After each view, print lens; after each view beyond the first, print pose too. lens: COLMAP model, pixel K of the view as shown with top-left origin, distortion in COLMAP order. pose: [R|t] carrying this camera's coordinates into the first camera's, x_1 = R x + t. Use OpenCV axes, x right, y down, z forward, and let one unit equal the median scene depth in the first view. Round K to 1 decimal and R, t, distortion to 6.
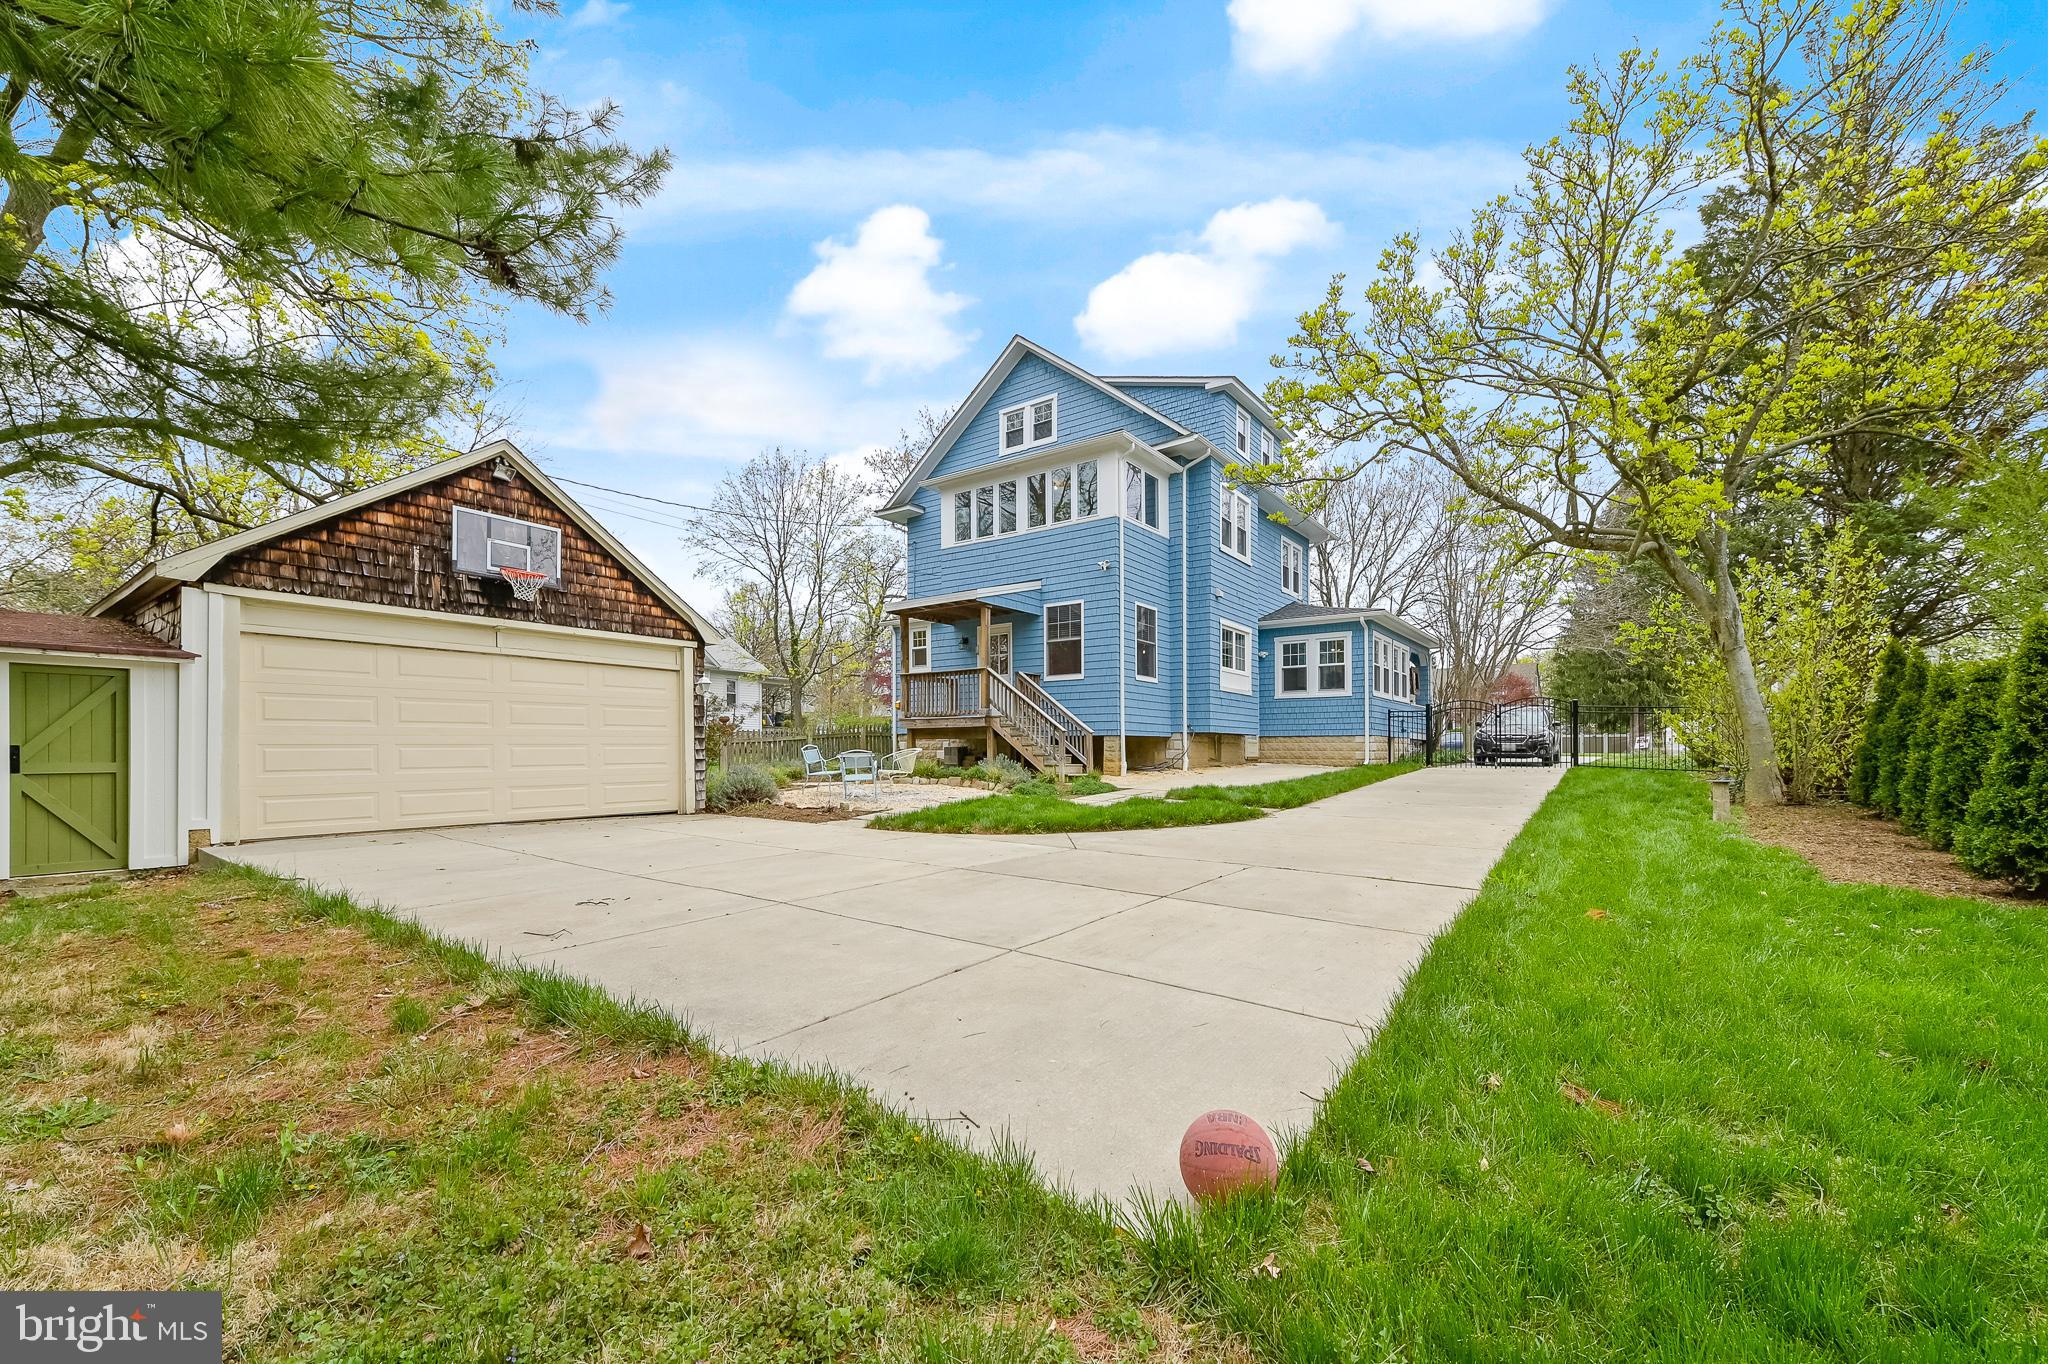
lens RADIAL K [[783.0, 0, 1028.1], [0, 783.0, 721.1], [0, 0, 1]] dist [0.000504, 0.000021]
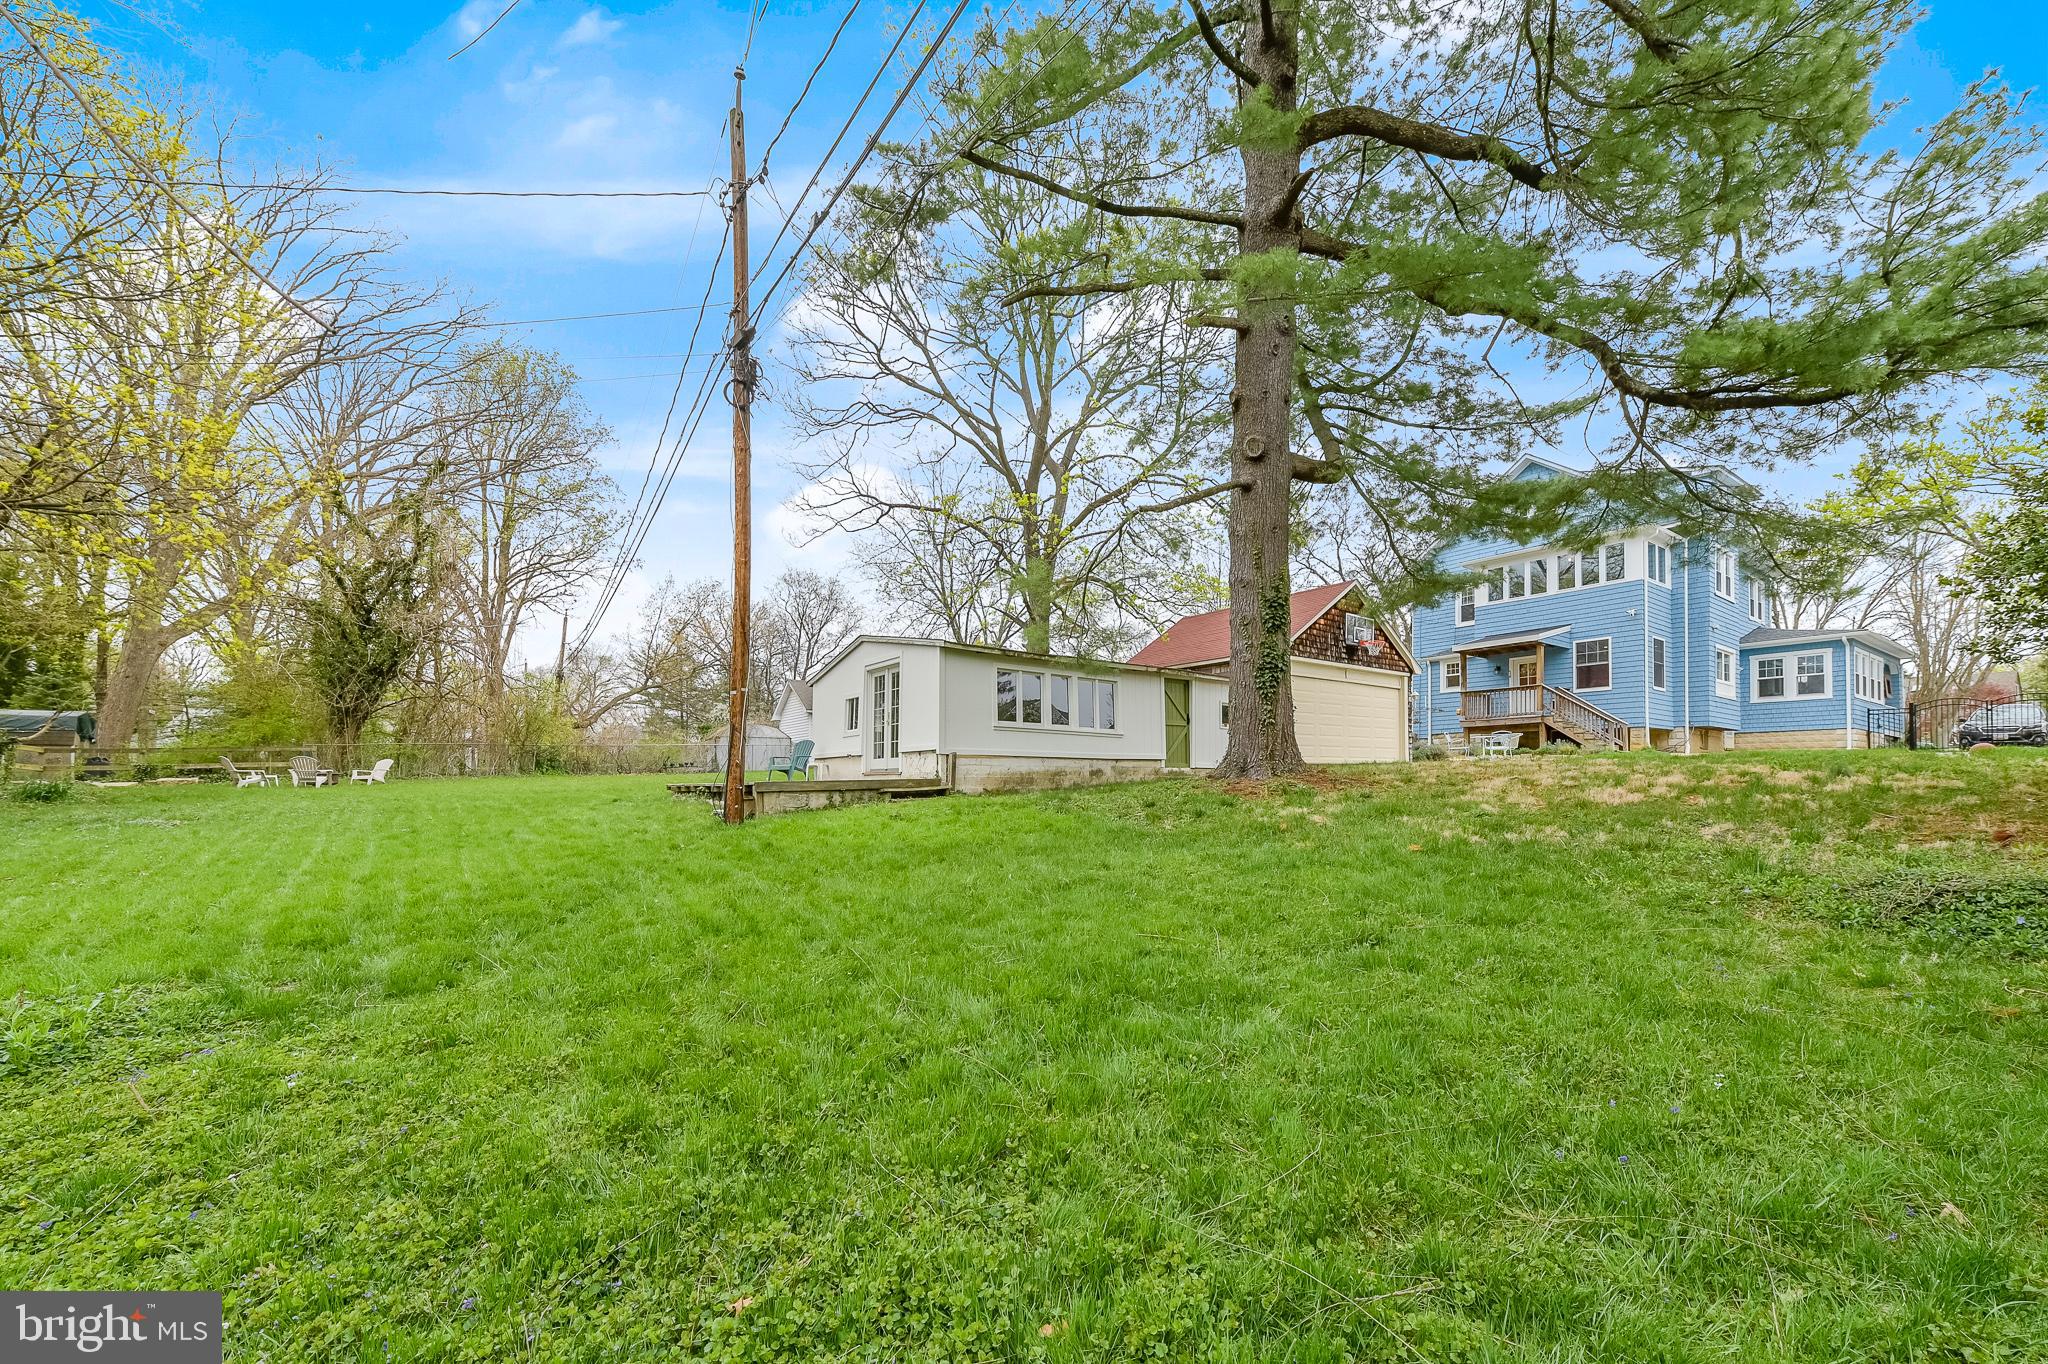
lens RADIAL K [[767.3, 0, 1014.7], [0, 767.3, 755.4], [0, 0, 1]] dist [0.000999, 0.000061]
pose [[0.944190, -0.005269, -0.329359, -0.472593], [0.004525, 0.999985, -0.003025, 0.063730], [0.329370, 0.001366, 0.944200, -0.680778]]
